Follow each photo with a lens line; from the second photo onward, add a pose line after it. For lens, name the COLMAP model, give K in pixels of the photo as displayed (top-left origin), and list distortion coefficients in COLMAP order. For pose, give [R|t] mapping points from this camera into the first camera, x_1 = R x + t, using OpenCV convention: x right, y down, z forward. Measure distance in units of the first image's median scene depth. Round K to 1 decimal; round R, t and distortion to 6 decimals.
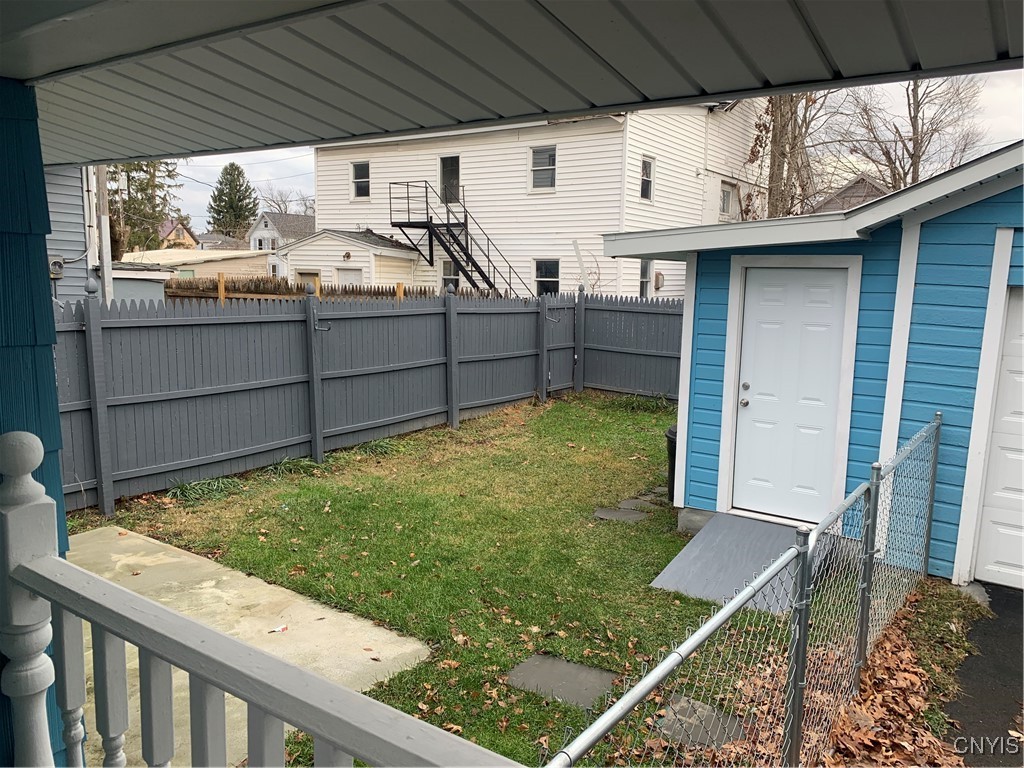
lens RADIAL K [[789.7, 0, 512.0], [0, 789.7, 384.0], [0, 0, 1]] dist [0.151774, -0.251725]
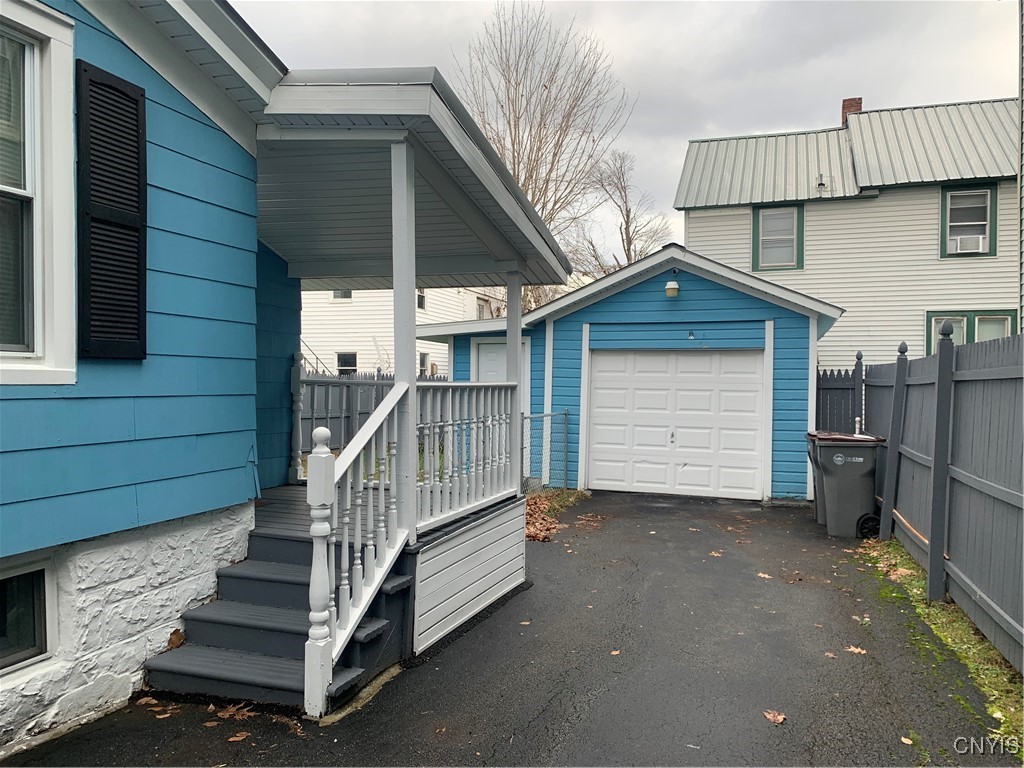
lens RADIAL K [[789.7, 0, 512.0], [0, 789.7, 384.0], [0, 0, 1]] dist [0.151774, -0.251725]
pose [[0.960929, -0.013372, 0.276472, -0.055298], [0.050345, 0.990615, -0.127070, 0.069733], [-0.272179, 0.136025, 0.952584, -0.290535]]
